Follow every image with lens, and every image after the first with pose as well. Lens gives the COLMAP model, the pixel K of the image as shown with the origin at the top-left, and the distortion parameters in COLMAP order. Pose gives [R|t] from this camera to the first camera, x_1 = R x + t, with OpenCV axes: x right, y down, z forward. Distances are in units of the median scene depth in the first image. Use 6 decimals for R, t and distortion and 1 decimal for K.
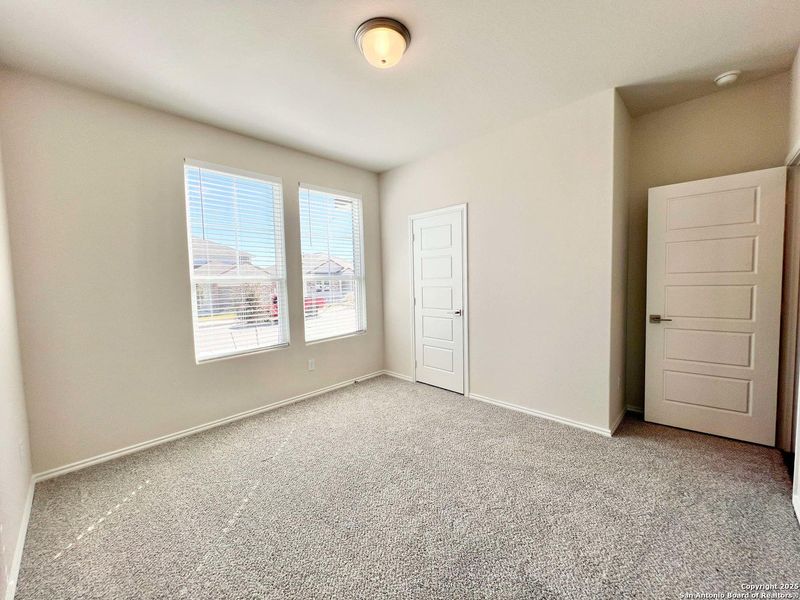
lens RADIAL K [[331.6, 0, 400.0], [0, 331.6, 300.0], [0, 0, 1]] dist [0.127022, -0.000029]
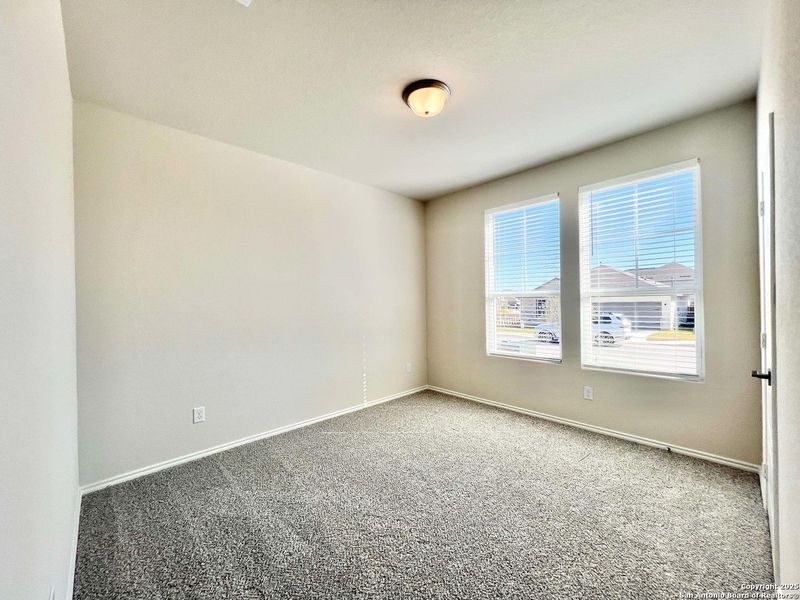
lens RADIAL K [[319.1, 0, 398.8], [0, 319.1, 298.9], [0, 0, 1]] dist [-0.000744, 0.000020]
pose [[-0.013368, 0.027816, -0.999524, 0.584382], [-0.044404, 0.998610, 0.028384, -0.052085], [0.998924, 0.044762, -0.012114, 0.550467]]
